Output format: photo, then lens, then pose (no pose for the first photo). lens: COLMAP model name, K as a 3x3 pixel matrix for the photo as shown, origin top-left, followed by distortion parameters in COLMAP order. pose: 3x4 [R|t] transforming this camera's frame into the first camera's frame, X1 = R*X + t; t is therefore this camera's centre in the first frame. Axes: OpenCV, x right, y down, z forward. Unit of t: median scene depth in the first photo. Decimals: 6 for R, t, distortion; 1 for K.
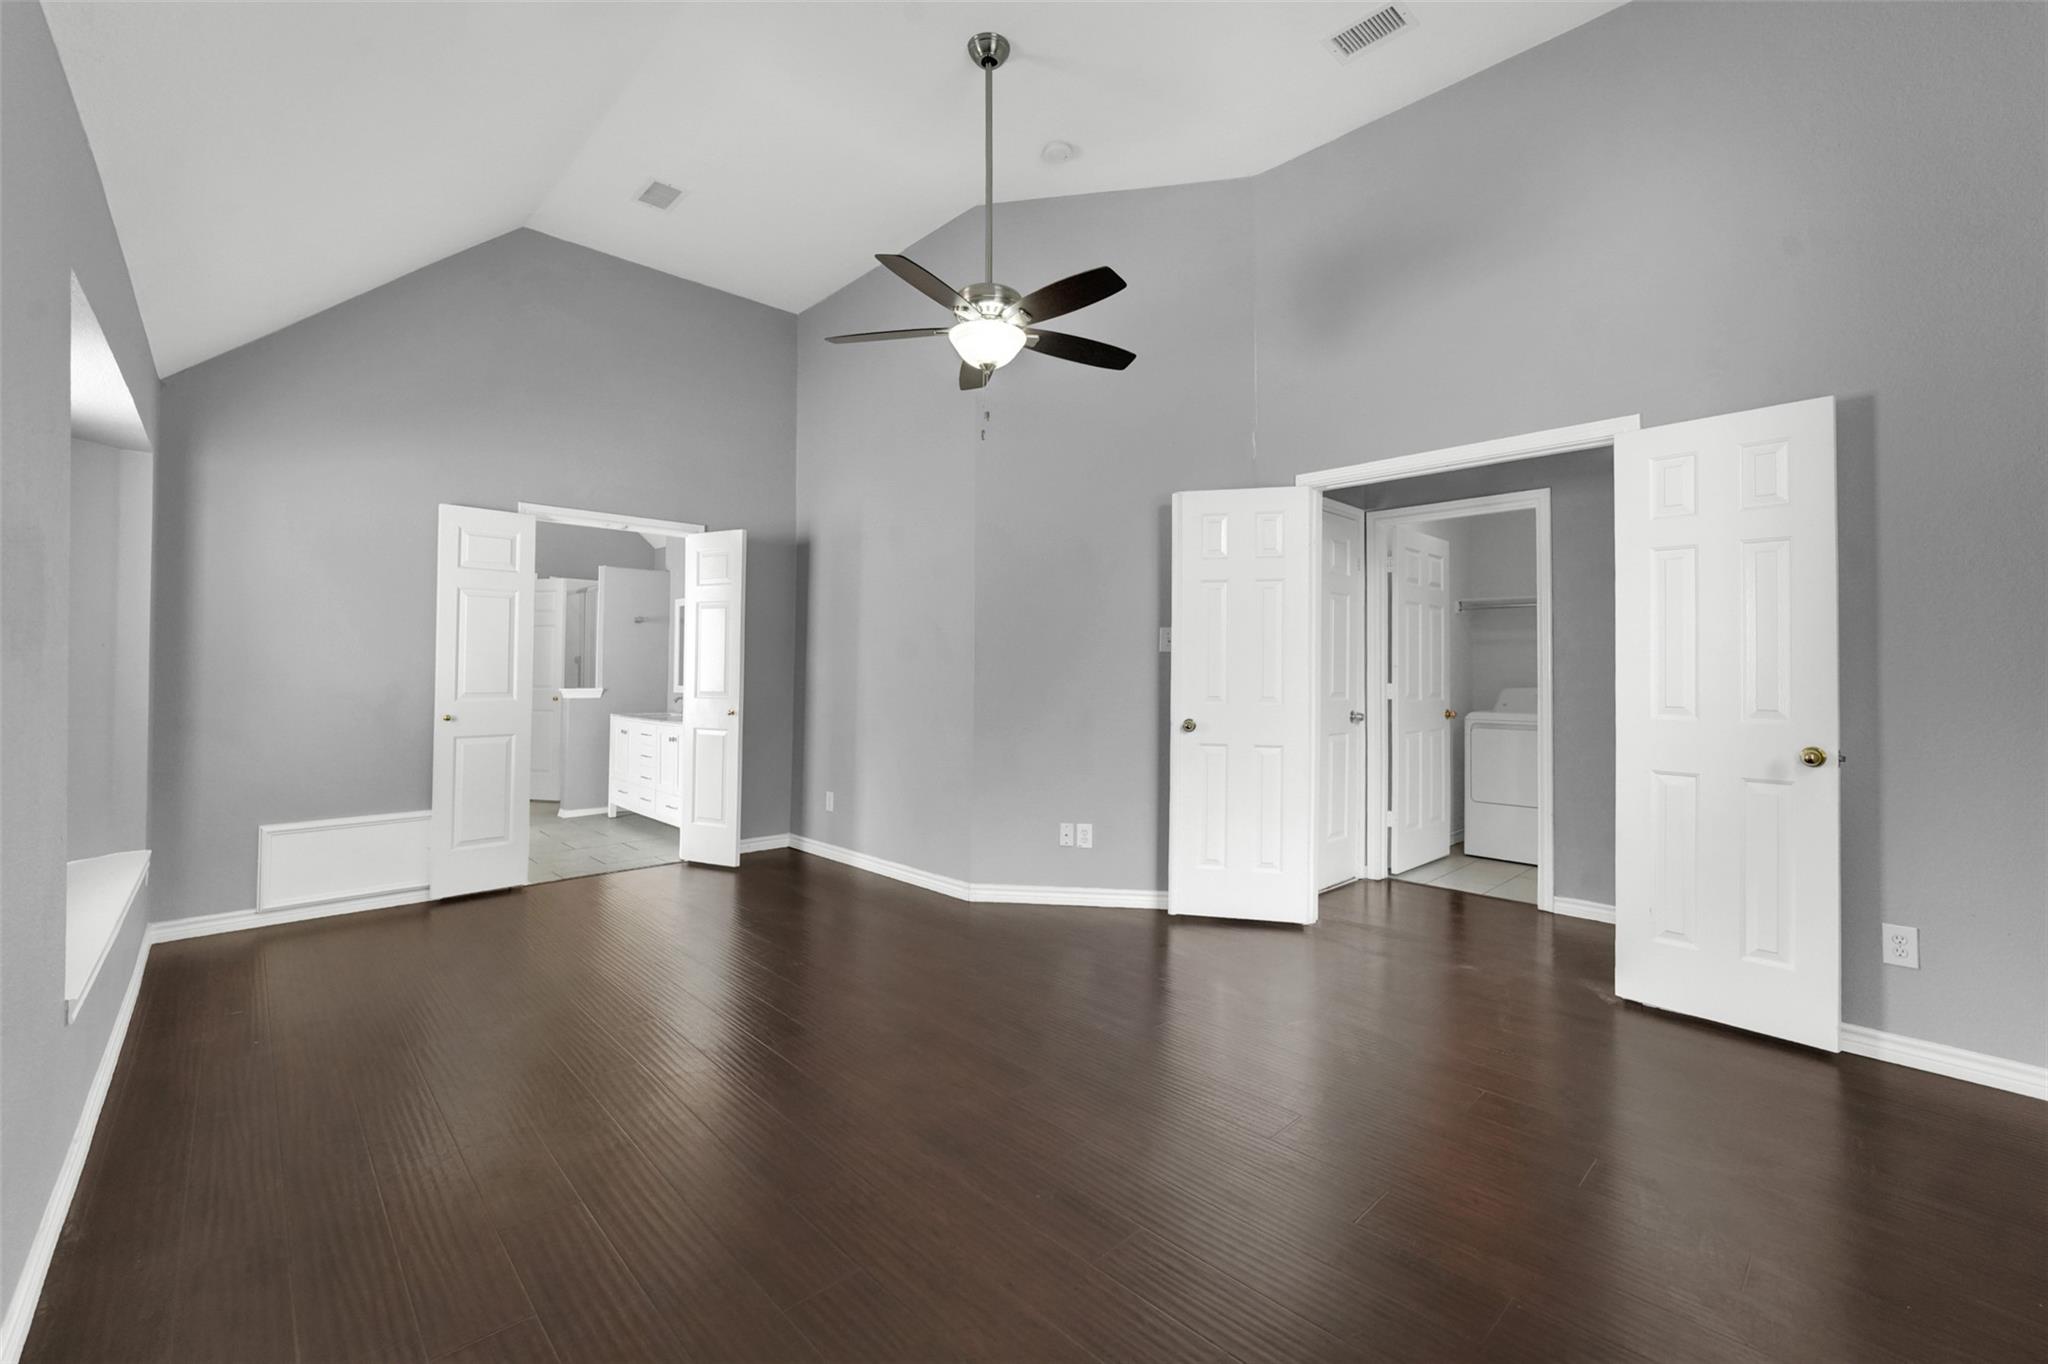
lens RADIAL K [[842.3, 0, 1022.3], [0, 842.3, 674.1], [0, 0, 1]] dist [0.000818, -0.000065]
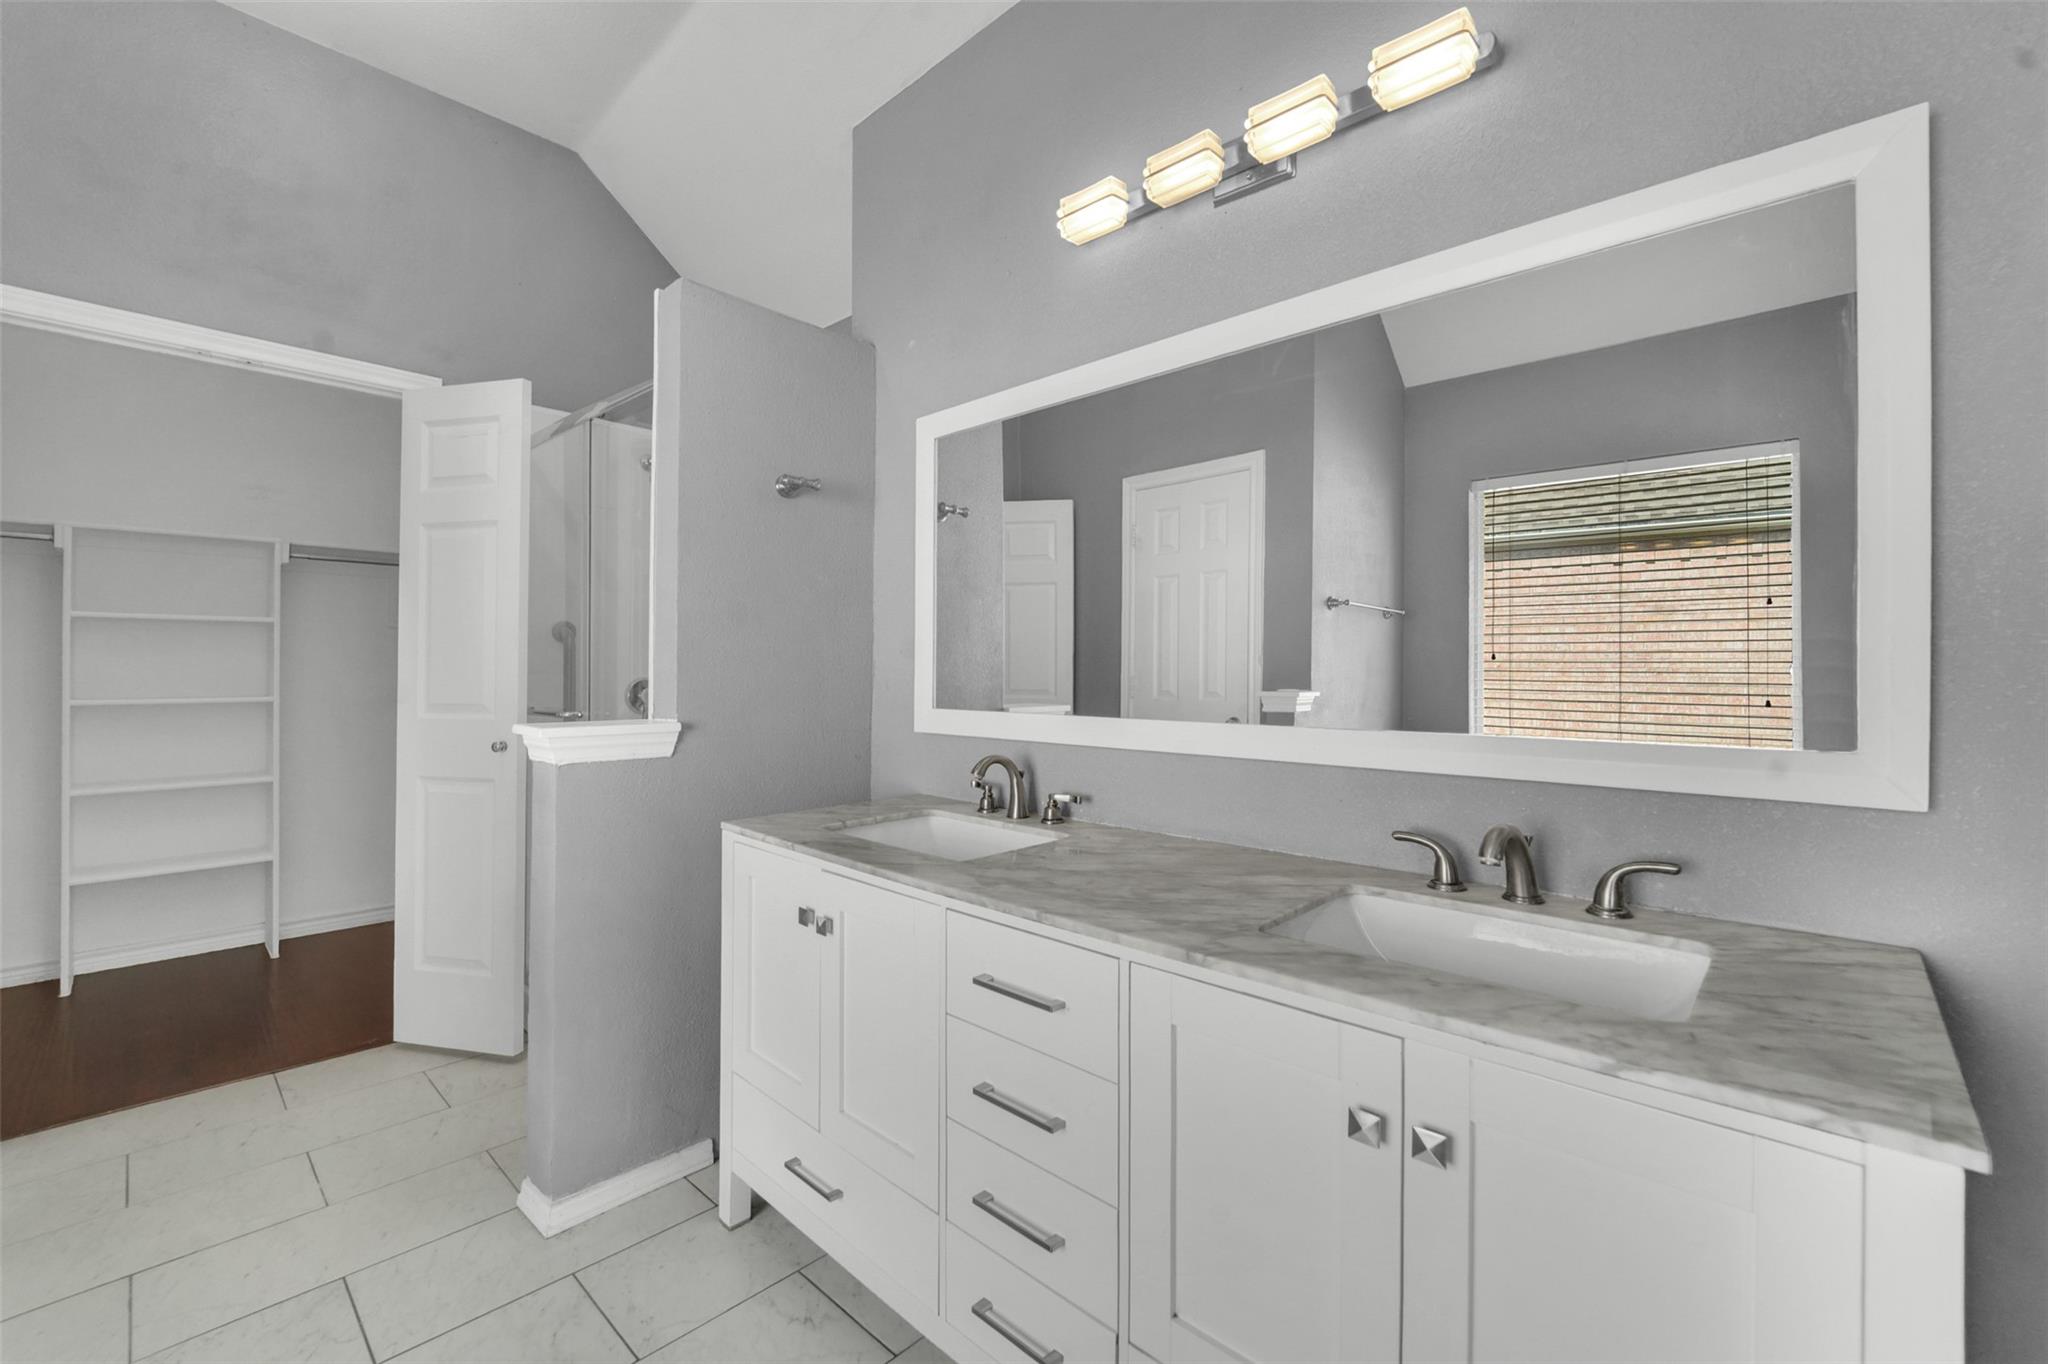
lens RADIAL K [[842.3, 0, 1027.4], [0, 842.3, 678.2], [0, 0, 1]] dist [0.000818, -0.000065]
pose [[0.998885, -0.008837, 0.046371, -0.422051], [0.008697, 0.999957, 0.003231, 0.003324], [-0.046397, -0.002824, 0.998919, 0.769103]]
